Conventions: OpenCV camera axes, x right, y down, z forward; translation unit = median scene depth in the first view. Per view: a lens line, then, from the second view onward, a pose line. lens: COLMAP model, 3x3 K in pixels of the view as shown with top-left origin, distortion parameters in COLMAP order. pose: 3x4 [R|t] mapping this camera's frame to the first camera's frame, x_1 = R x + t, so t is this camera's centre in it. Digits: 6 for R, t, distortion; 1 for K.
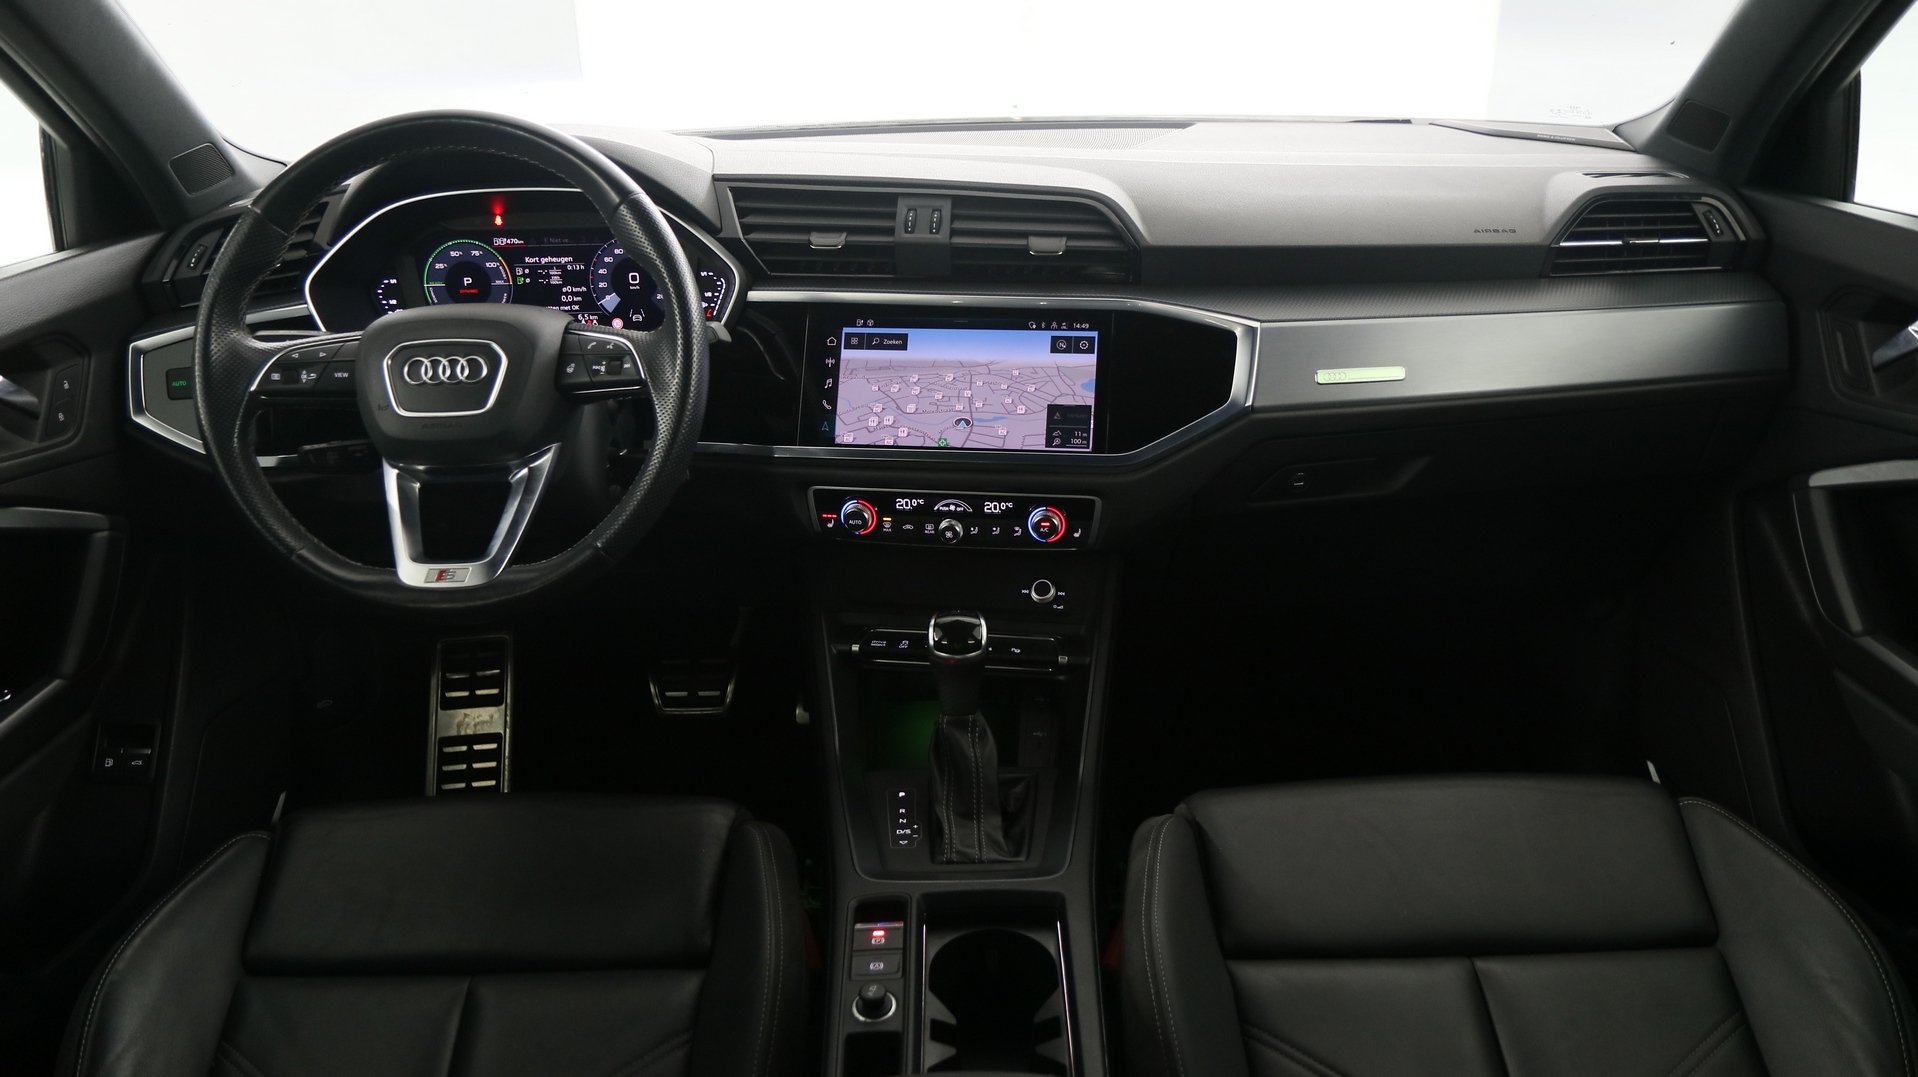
lens RADIAL K [[1454.0, 0, 957.0], [0, 1454.0, 543.8], [0, 0, 1]] dist [-0.025153, 0.017600]
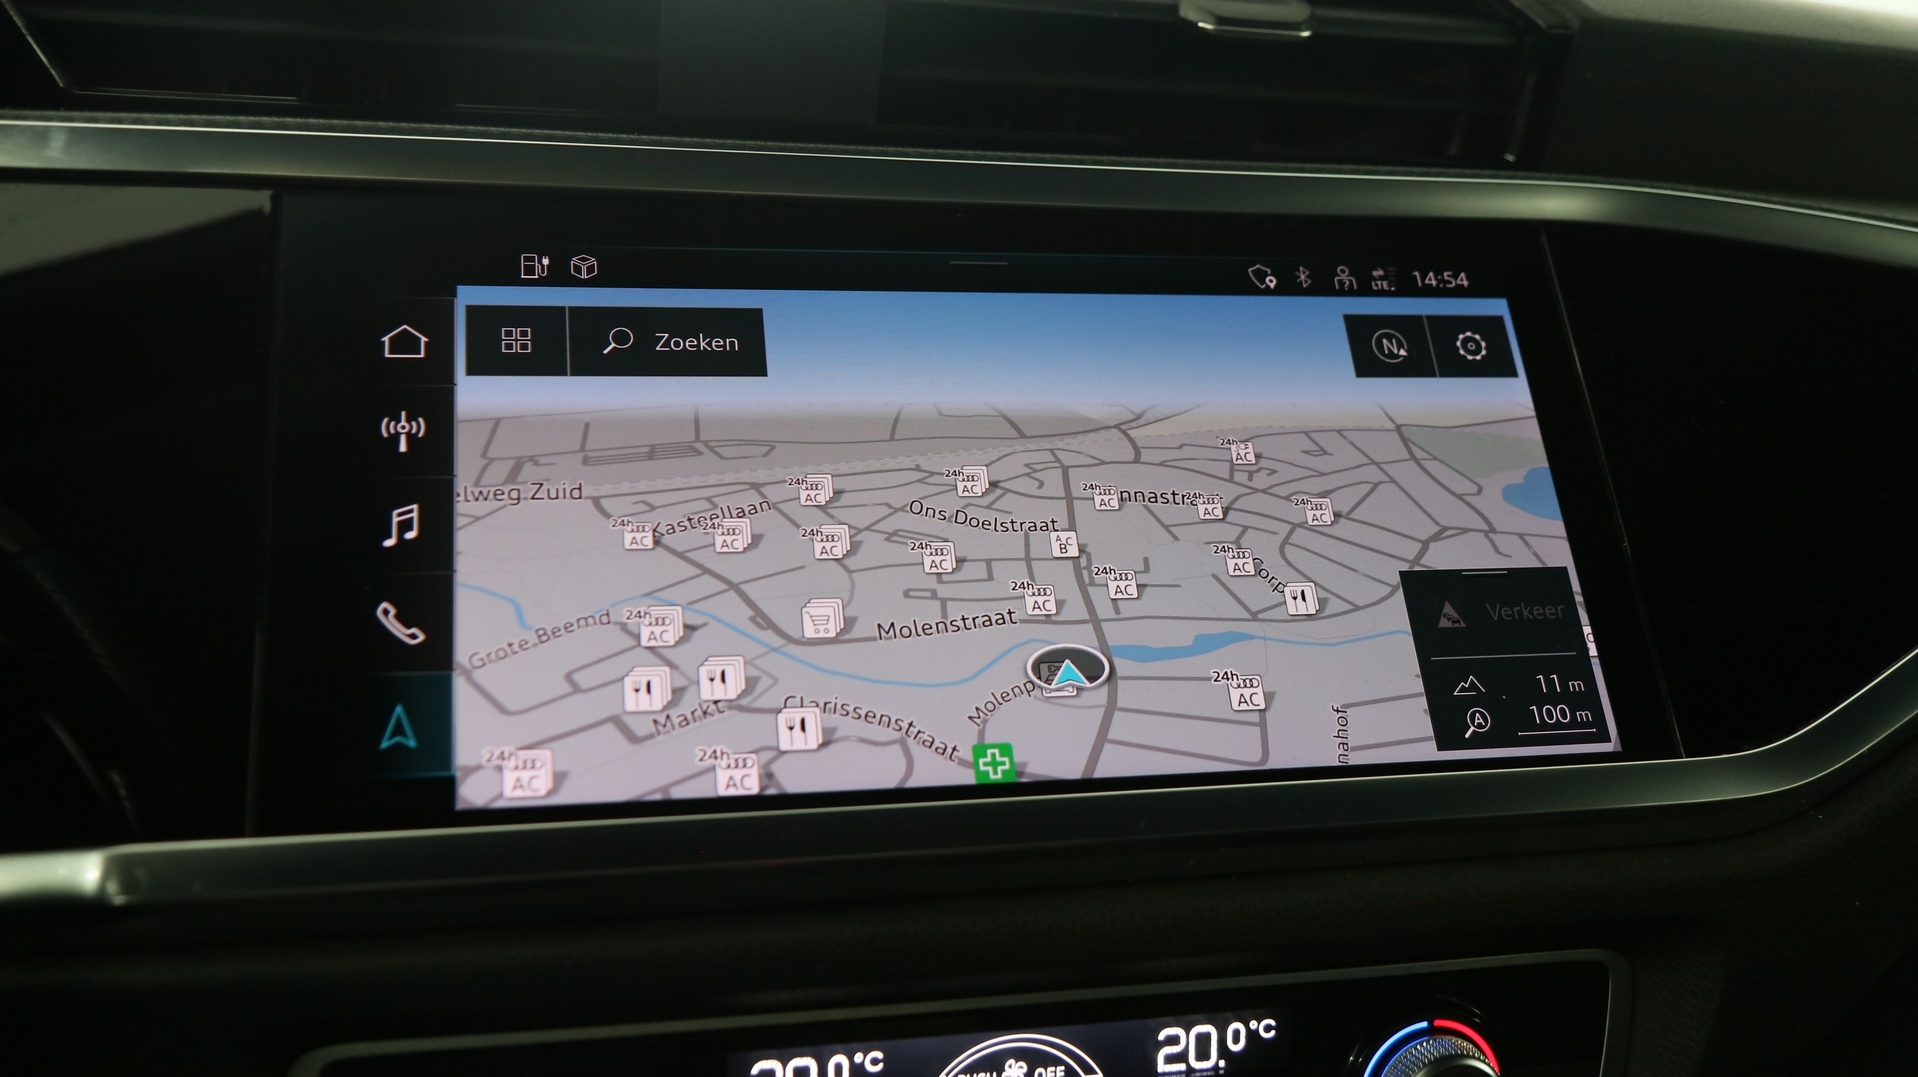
lens RADIAL K [[1828.5, 0, 970.4], [0, 1828.5, 527.1], [0, 0, 1]] dist [-0.003143, 0.000000]
pose [[0.915440, -0.005787, 0.402413, -0.119425], [0.121401, 0.957290, -0.262406, -0.032164], [-0.383708, 0.289070, 0.877044, 0.743273]]
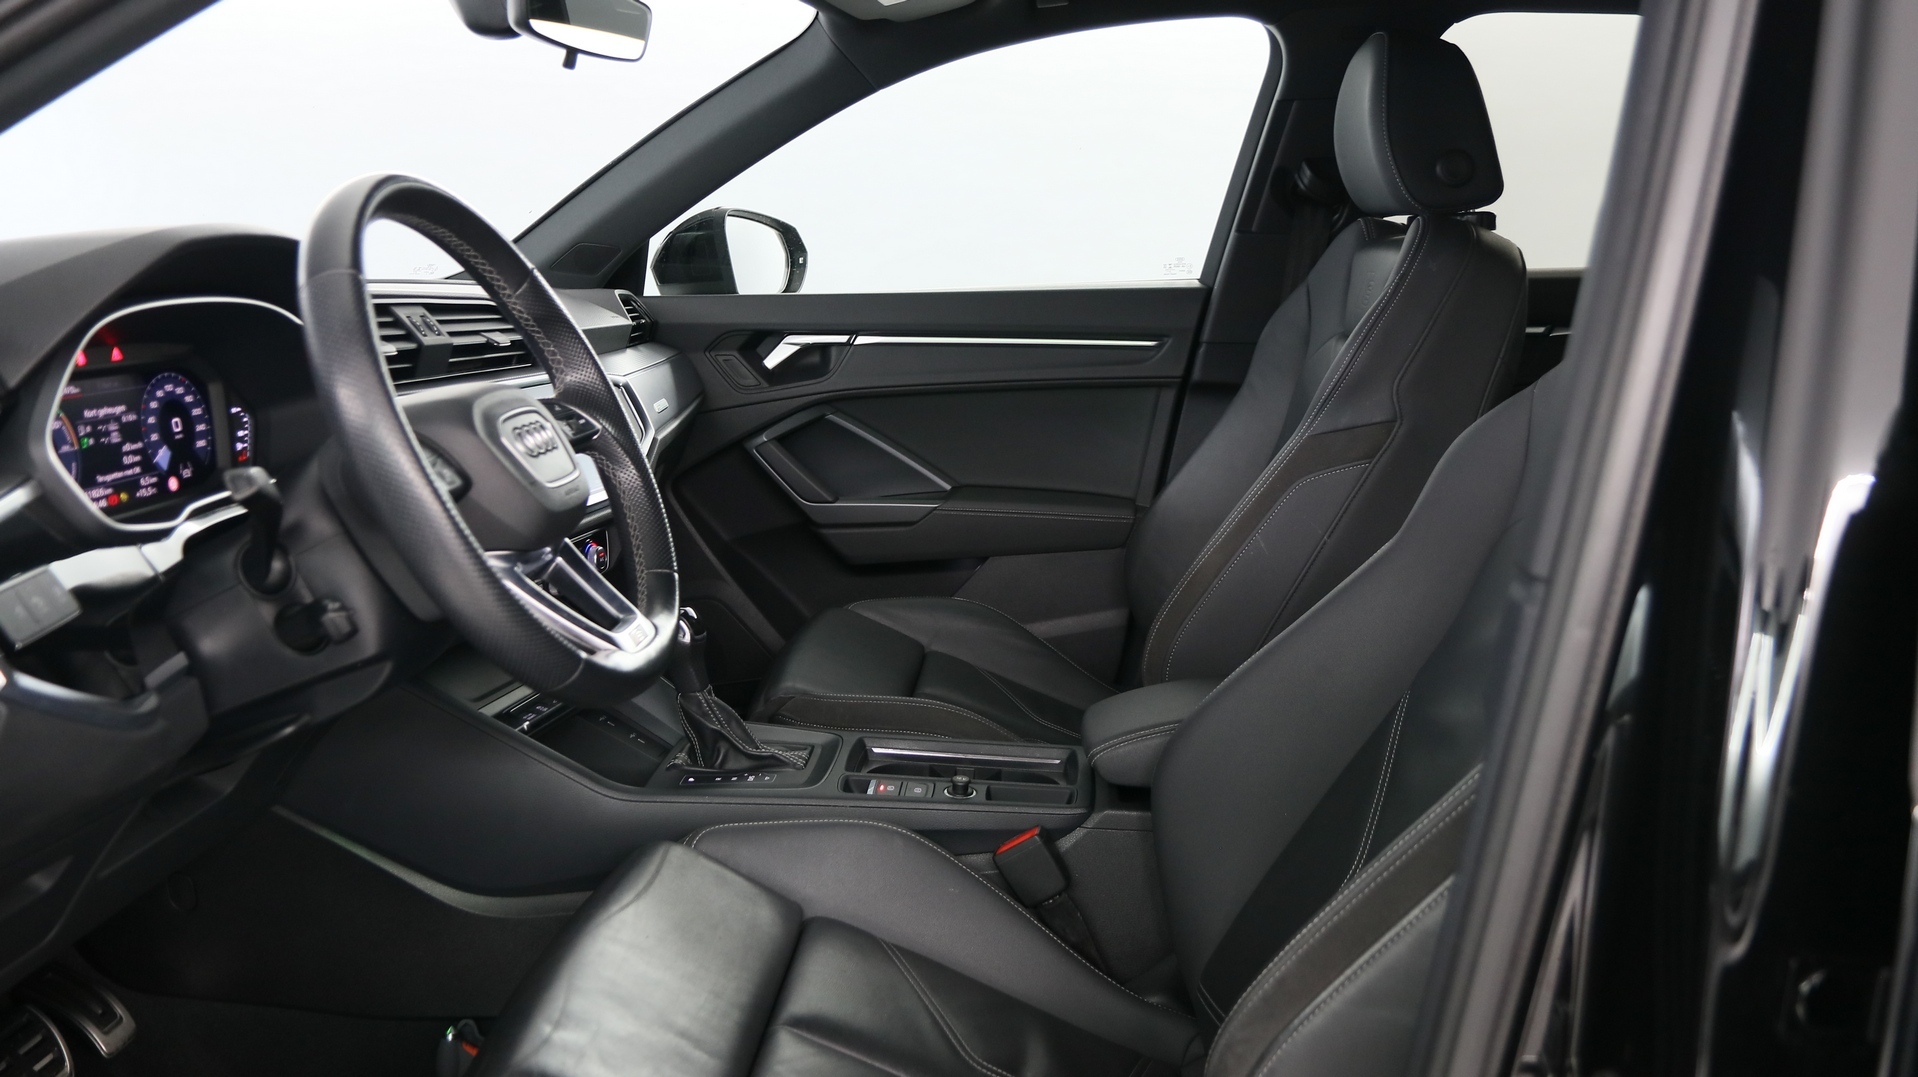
lens RADIAL K [[1454.0, 0, 959.6], [0, 1454.0, 535.3], [0, 0, 1]] dist [-0.025153, 0.017600]
pose [[0.070303, -0.169282, 0.983057, -1.072382], [0.386427, 0.913168, 0.129611, -0.067917], [-0.919637, 0.370768, 0.129614, 0.559042]]
